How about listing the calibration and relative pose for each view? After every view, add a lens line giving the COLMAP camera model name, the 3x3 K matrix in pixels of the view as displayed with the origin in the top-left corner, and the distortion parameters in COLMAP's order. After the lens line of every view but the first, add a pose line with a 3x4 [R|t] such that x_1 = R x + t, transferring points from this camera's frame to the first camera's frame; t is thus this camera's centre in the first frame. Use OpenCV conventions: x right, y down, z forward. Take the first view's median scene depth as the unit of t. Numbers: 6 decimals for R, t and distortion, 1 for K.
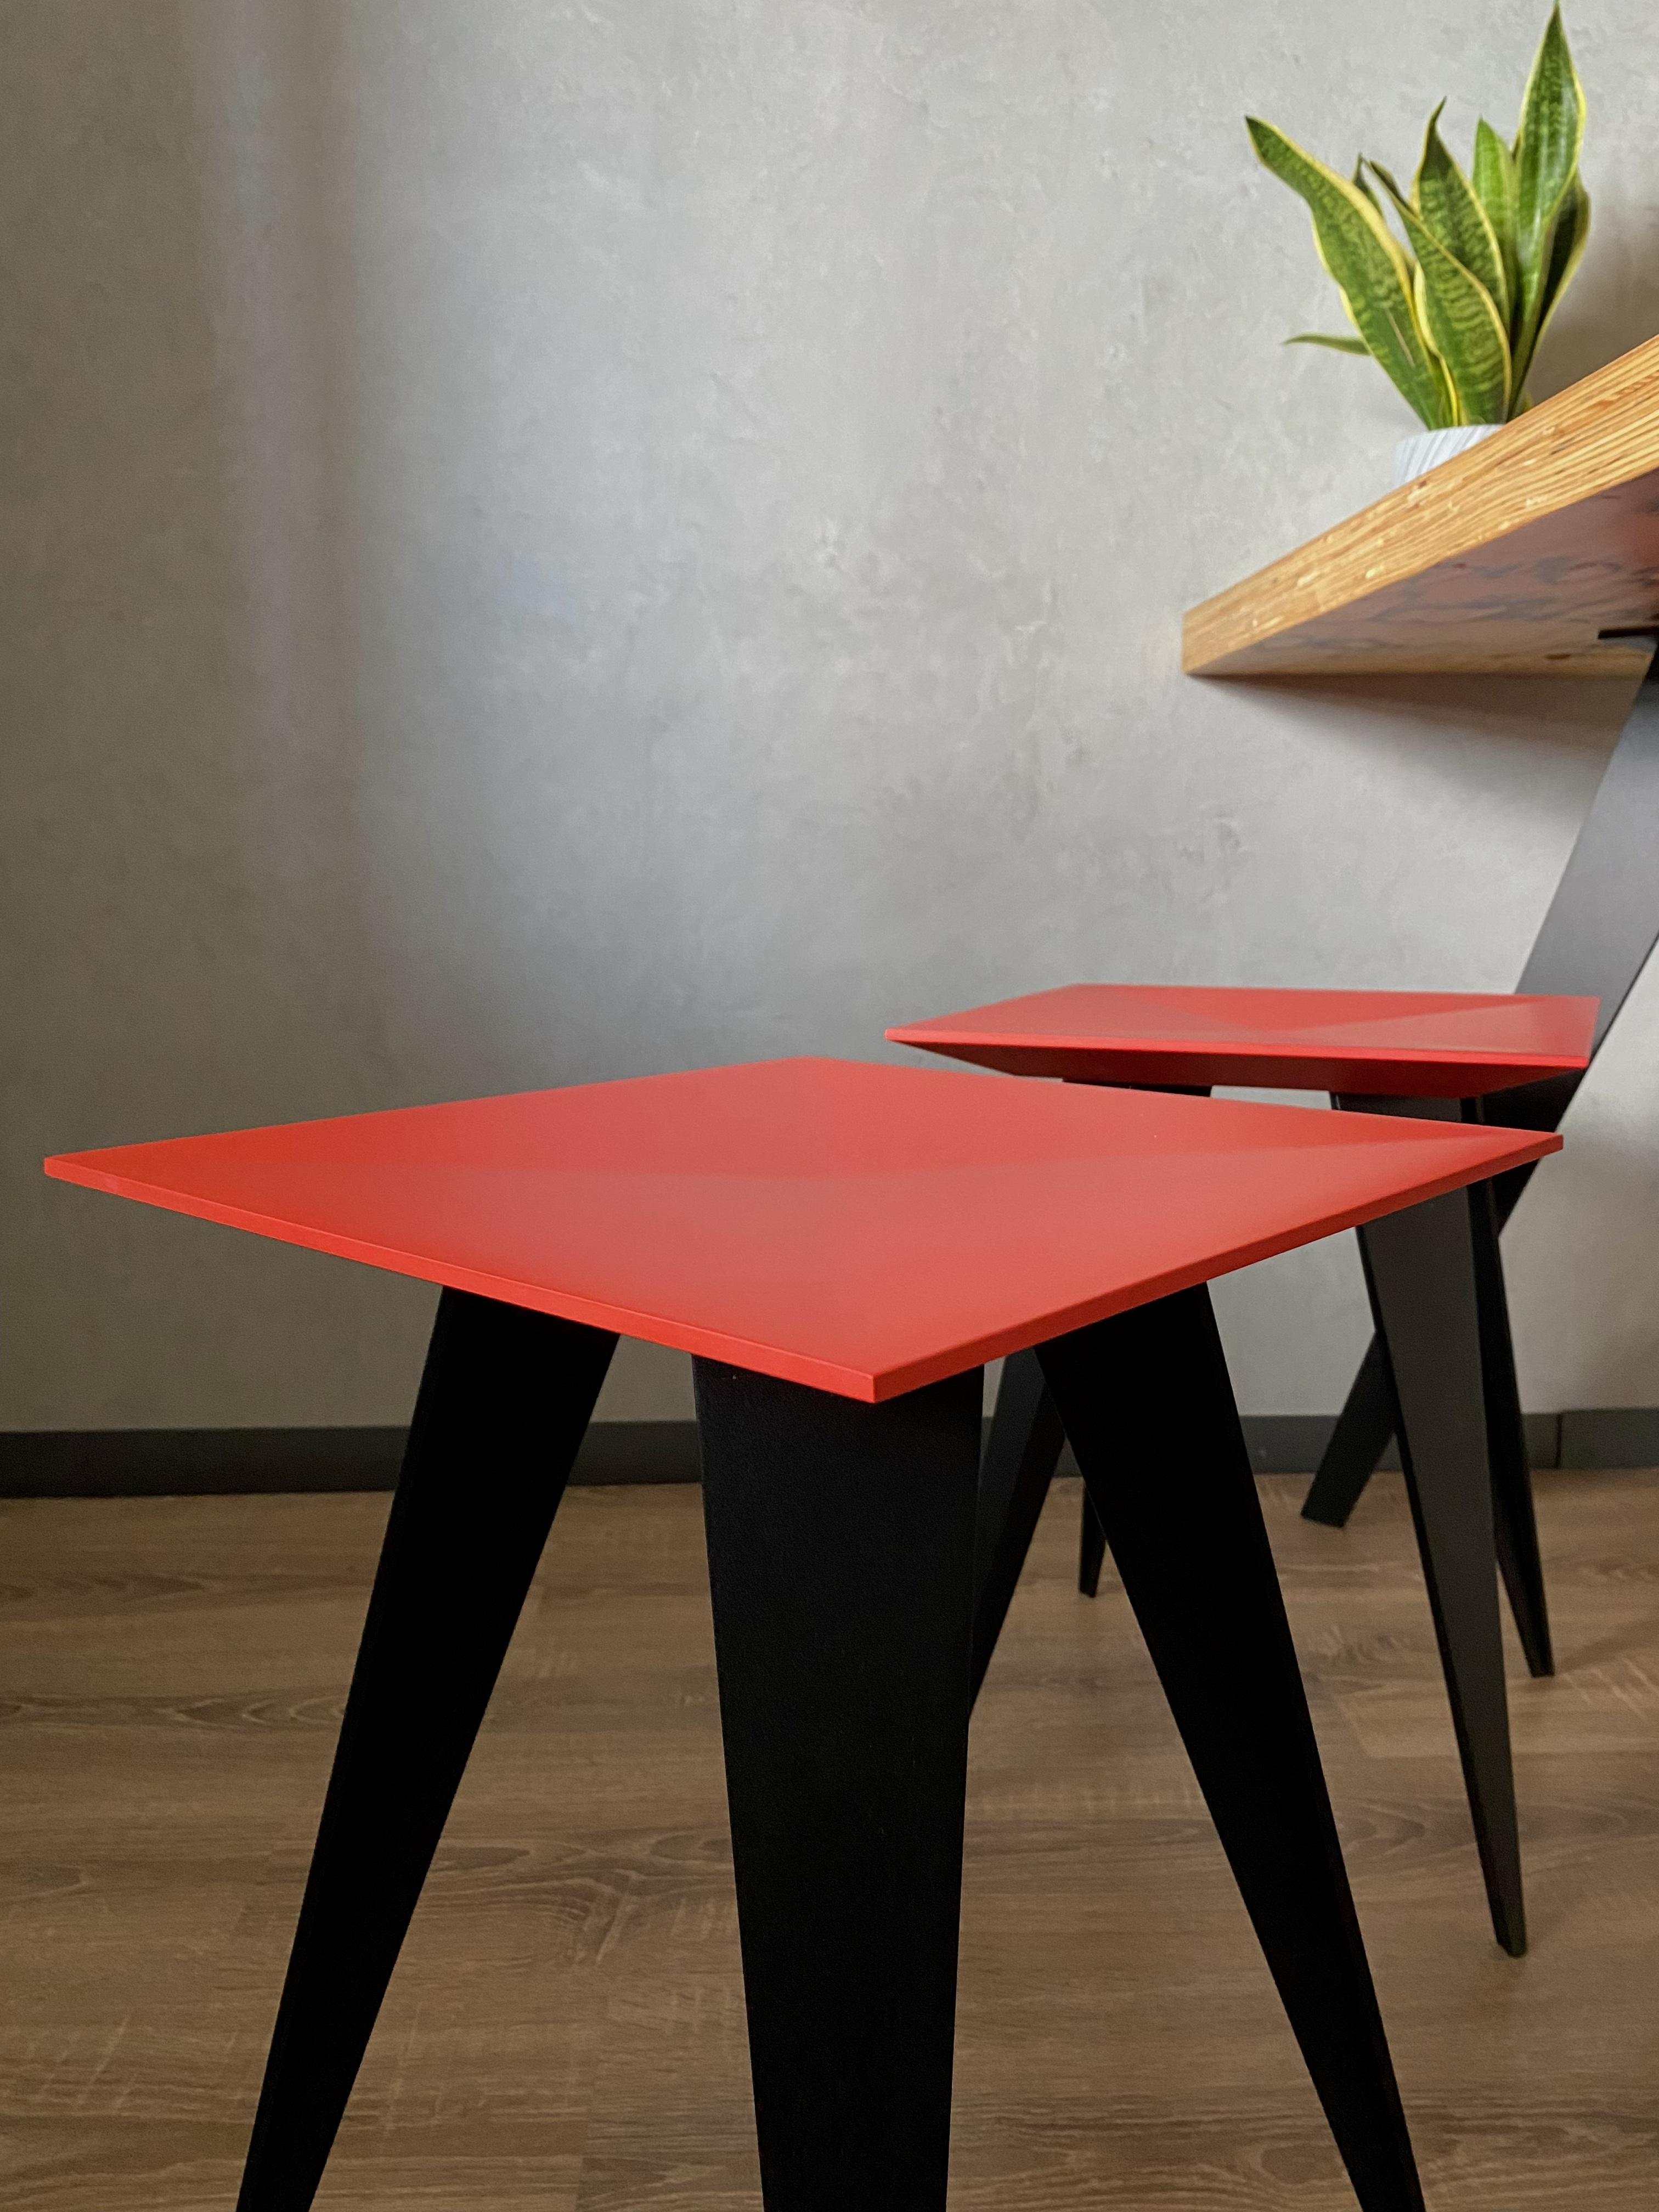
lens RADIAL K [[1699.8, 0, 857.8], [0, 1699.8, 1100.4], [0, 0, 1]] dist [0.017124, -0.013661]
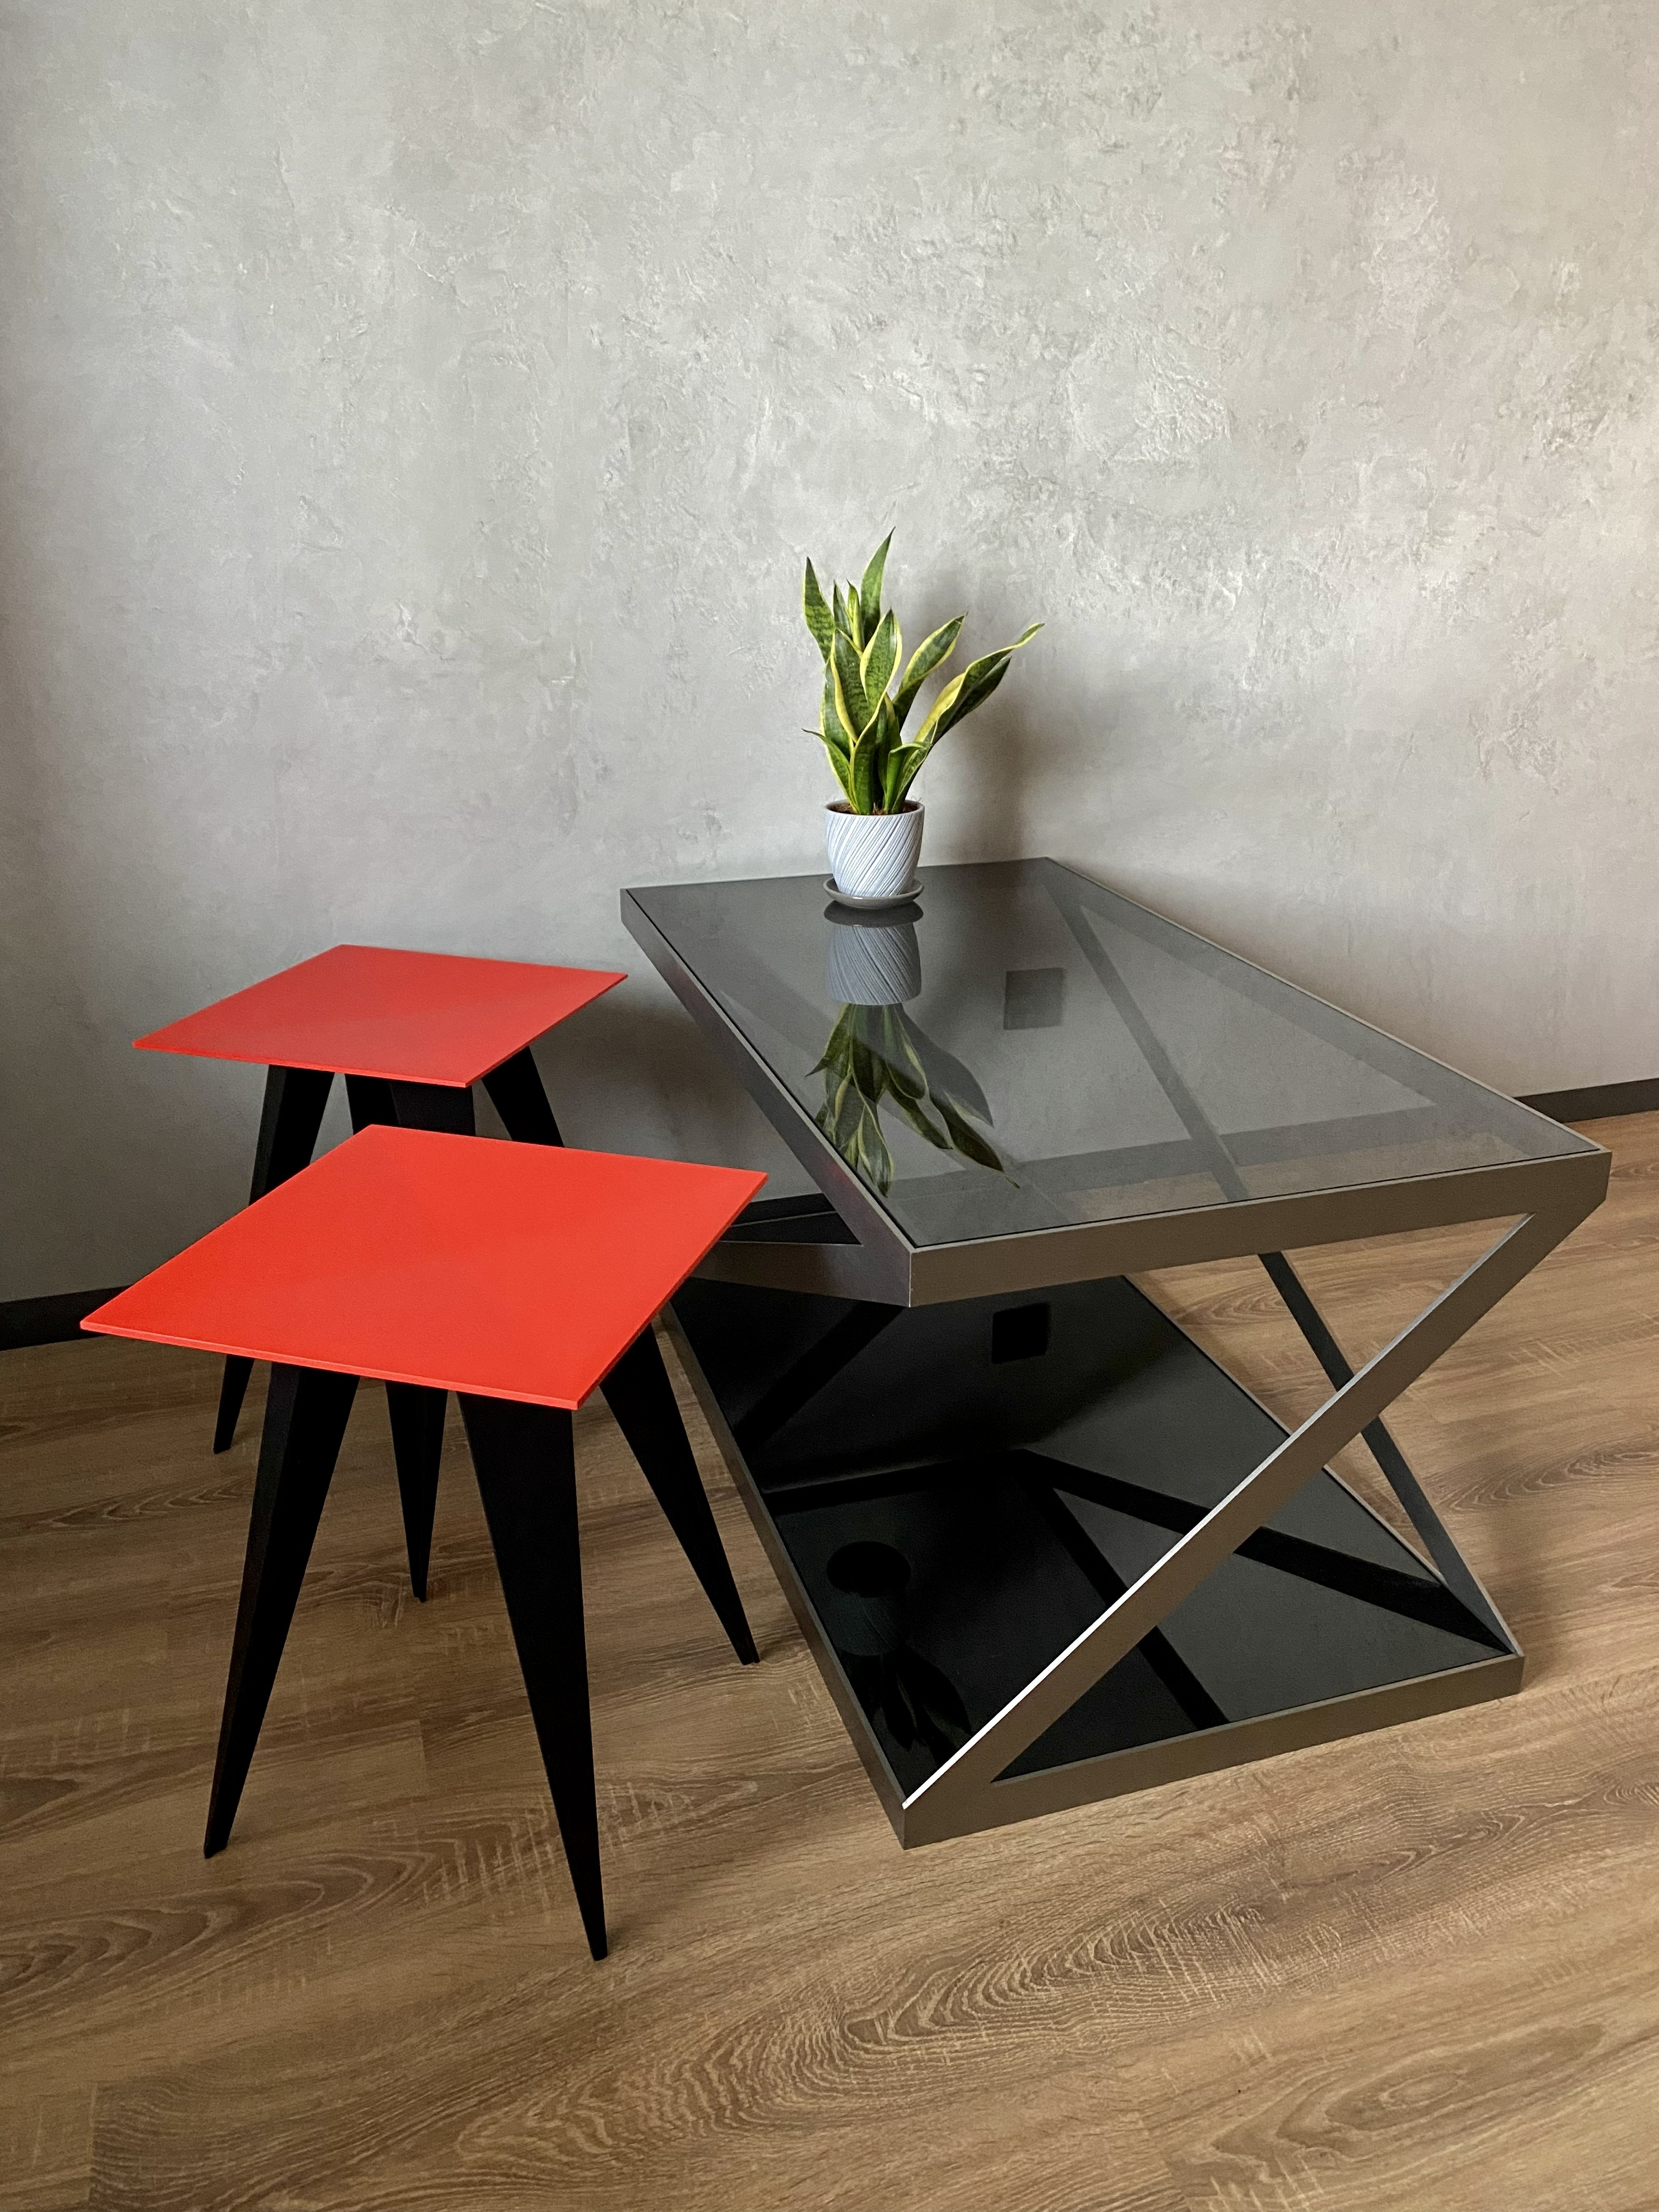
lens RADIAL K [[1699.8, 0, 855.1], [0, 1699.8, 1097.9], [0, 0, 1]] dist [0.017124, -0.013661]
pose [[0.958346, -0.095604, 0.269132, -0.075627], [0.033048, 0.973101, 0.227996, -0.265578], [-0.283690, -0.209605, 0.935727, -0.432541]]
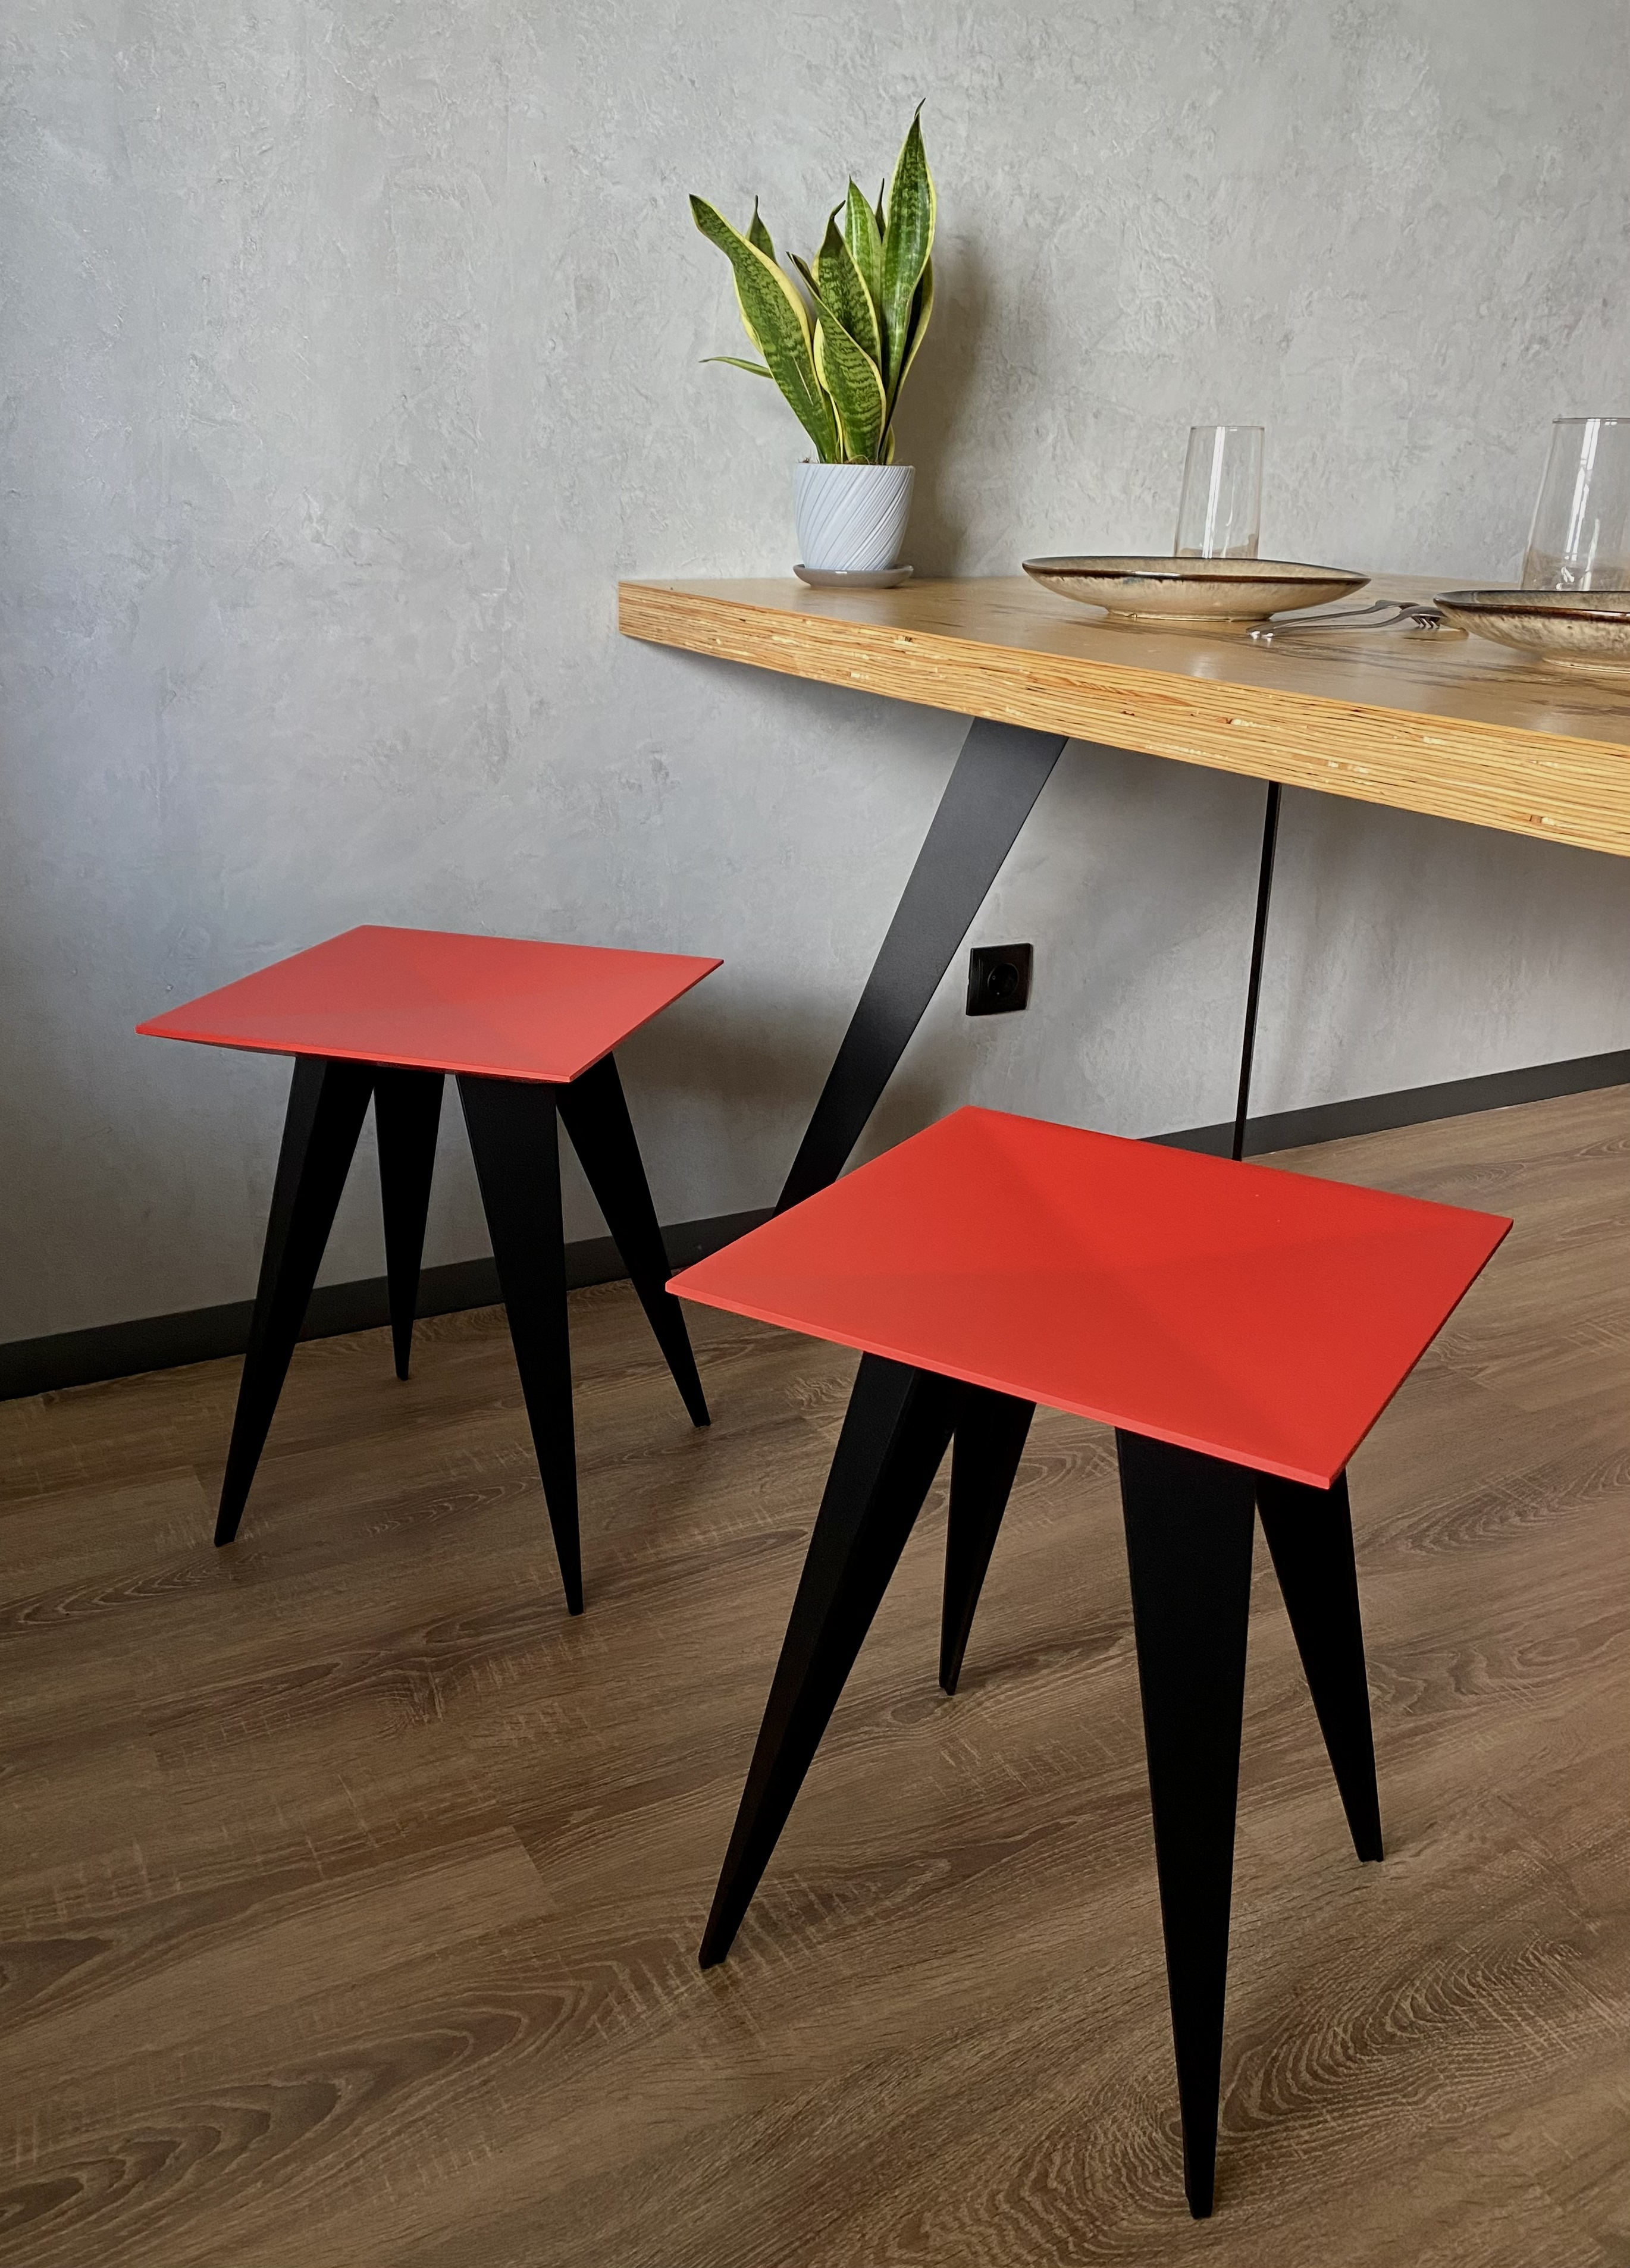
lens RADIAL K [[1840.3, 0, 755.8], [0, 1840.3, 1188.5], [0, 0, 1]] dist [0.019735, -0.014225]
pose [[0.907264, -0.140013, 0.396571, -0.297149], [0.043487, 0.969133, 0.242672, -0.191278], [-0.418308, -0.202922, 0.885348, -0.260306]]
